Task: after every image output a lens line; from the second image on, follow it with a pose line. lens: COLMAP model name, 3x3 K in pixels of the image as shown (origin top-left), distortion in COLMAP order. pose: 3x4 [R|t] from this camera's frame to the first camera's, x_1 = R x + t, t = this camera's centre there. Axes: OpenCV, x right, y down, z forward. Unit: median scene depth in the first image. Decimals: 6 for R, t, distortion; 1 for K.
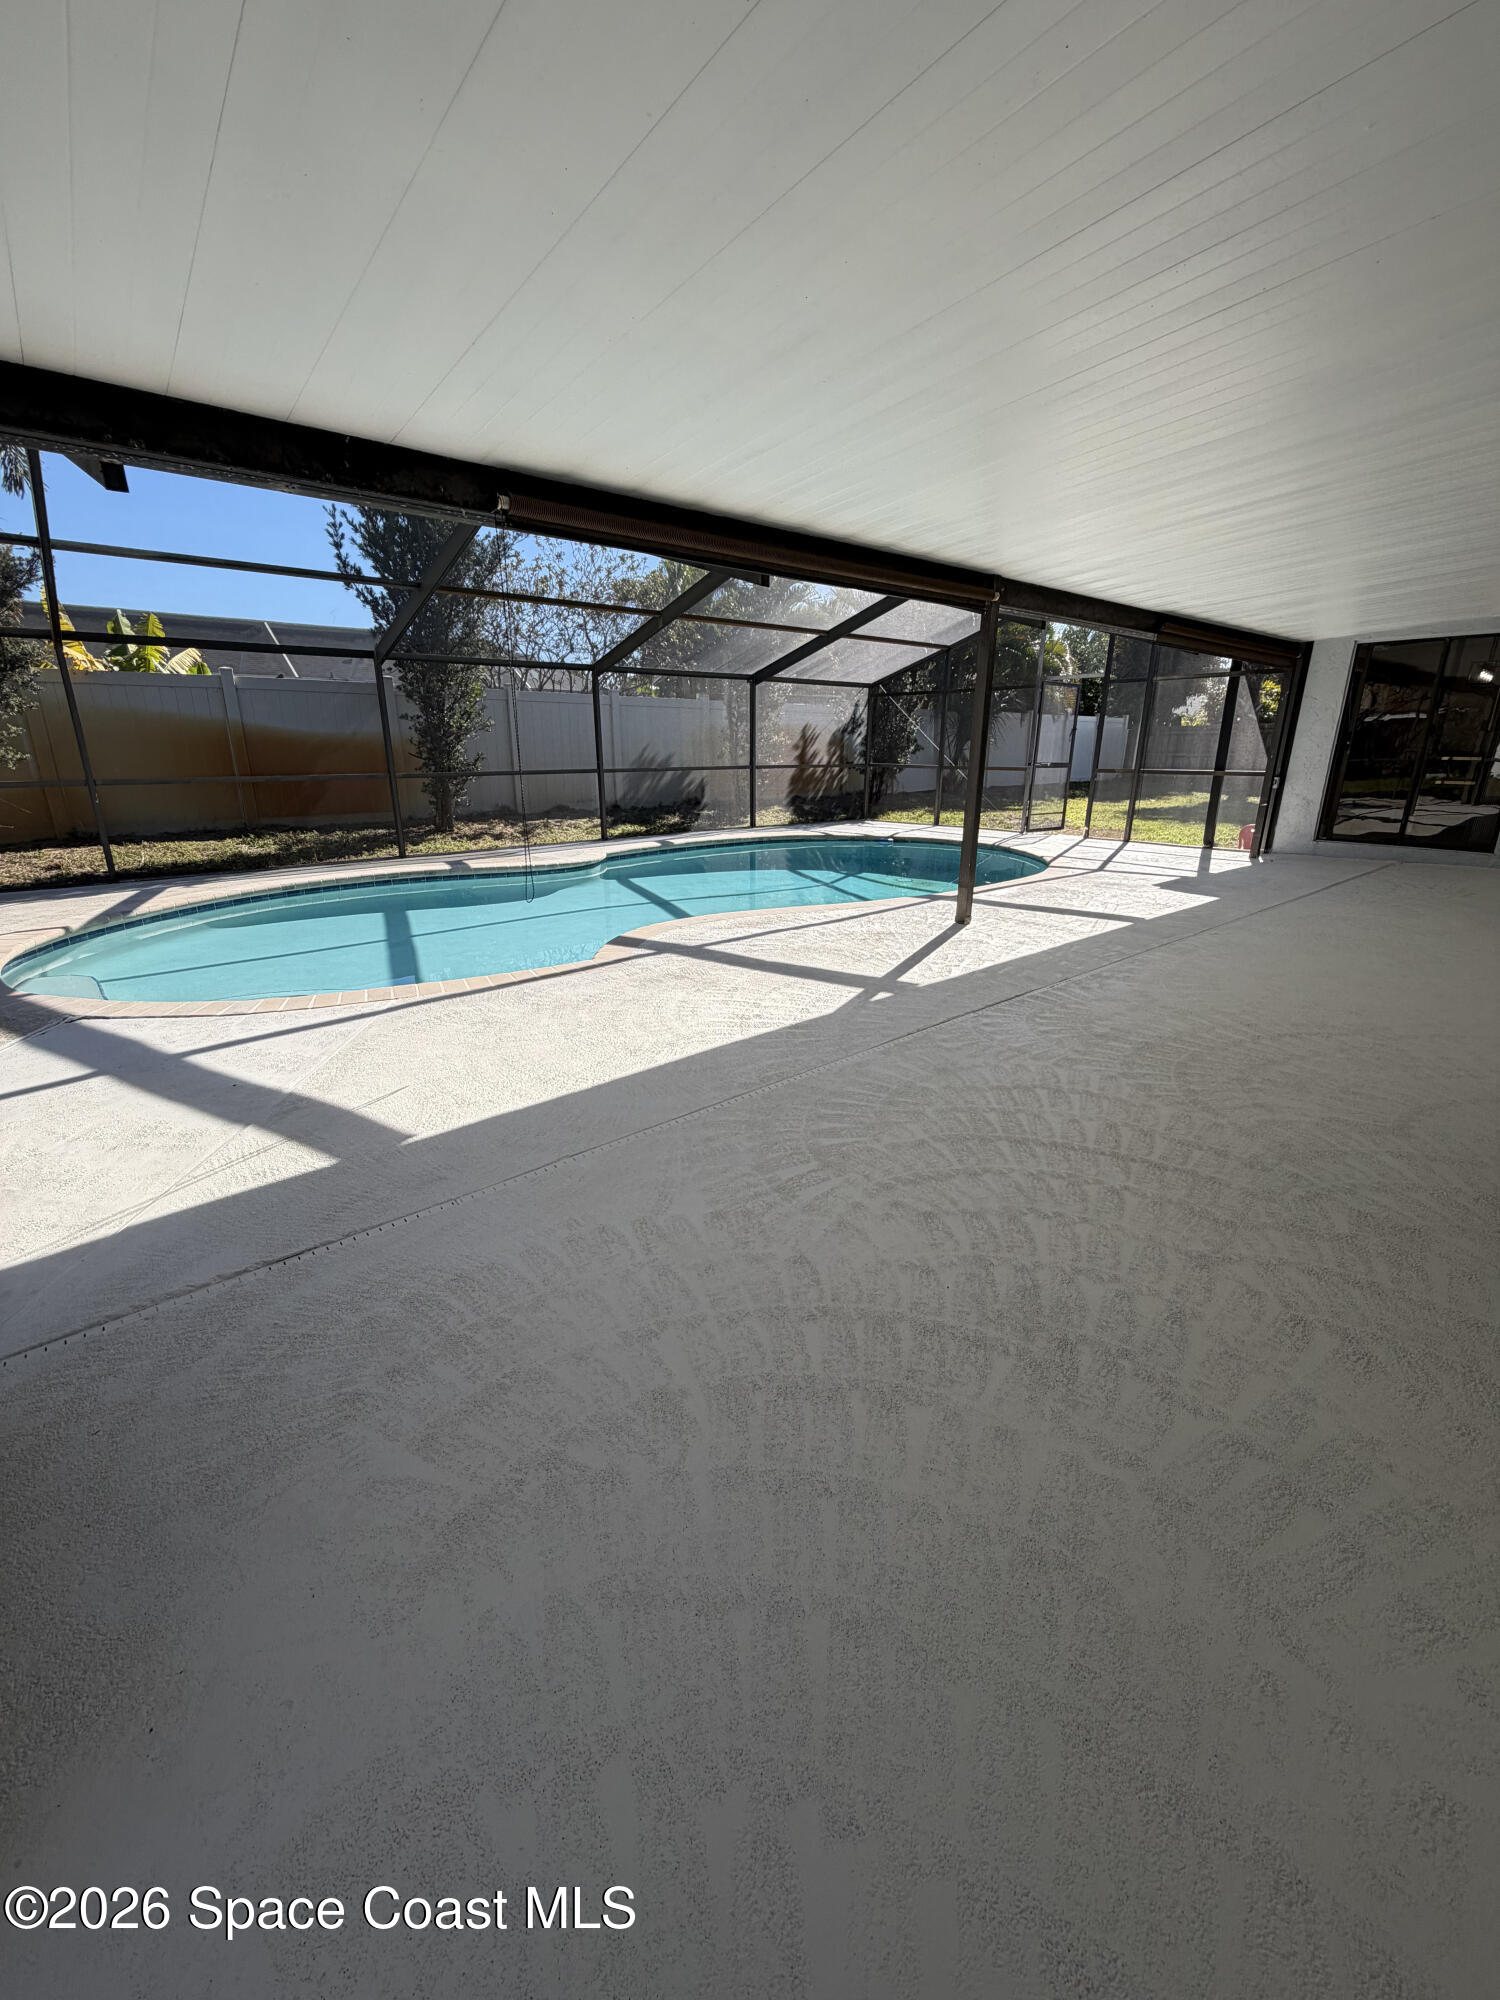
lens RADIAL K [[795.7, 0, 749.7], [0, 795.7, 994.2], [0, 0, 1]] dist [-0.002484, 0.001076]
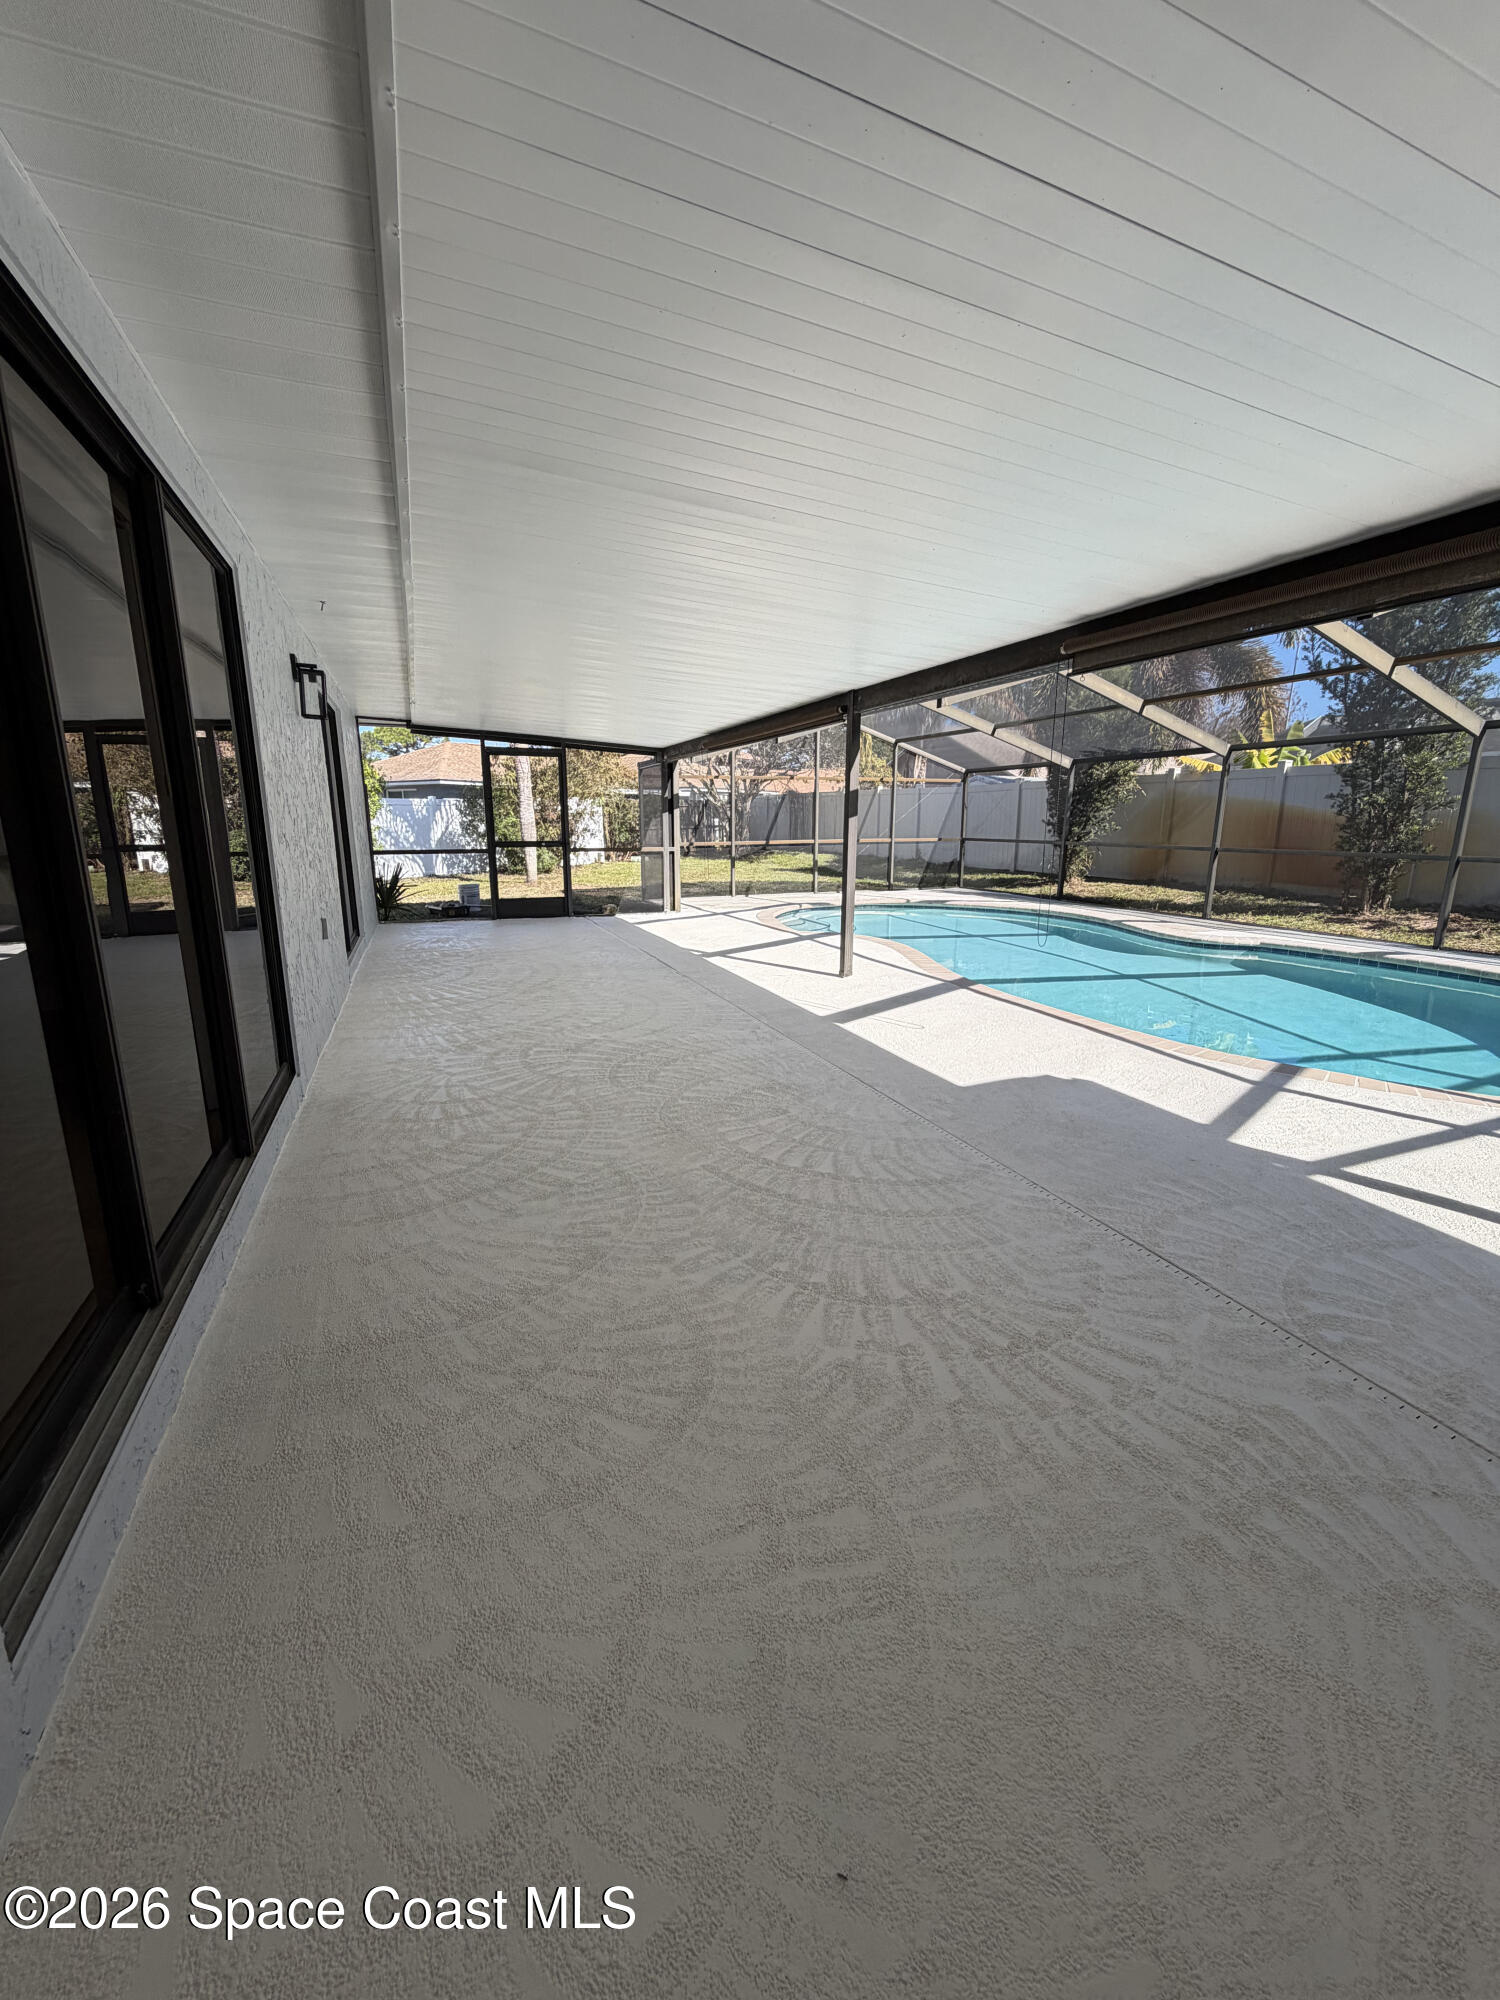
lens RADIAL K [[795.7, 0, 749.7], [0, 795.7, 994.2], [0, 0, 1]] dist [-0.002484, 0.001076]
pose [[-0.292556, 0.204645, -0.934094, 1.042011], [-0.289552, 0.912015, 0.290495, -0.260189], [0.911356, 0.355455, -0.207560, 0.819934]]
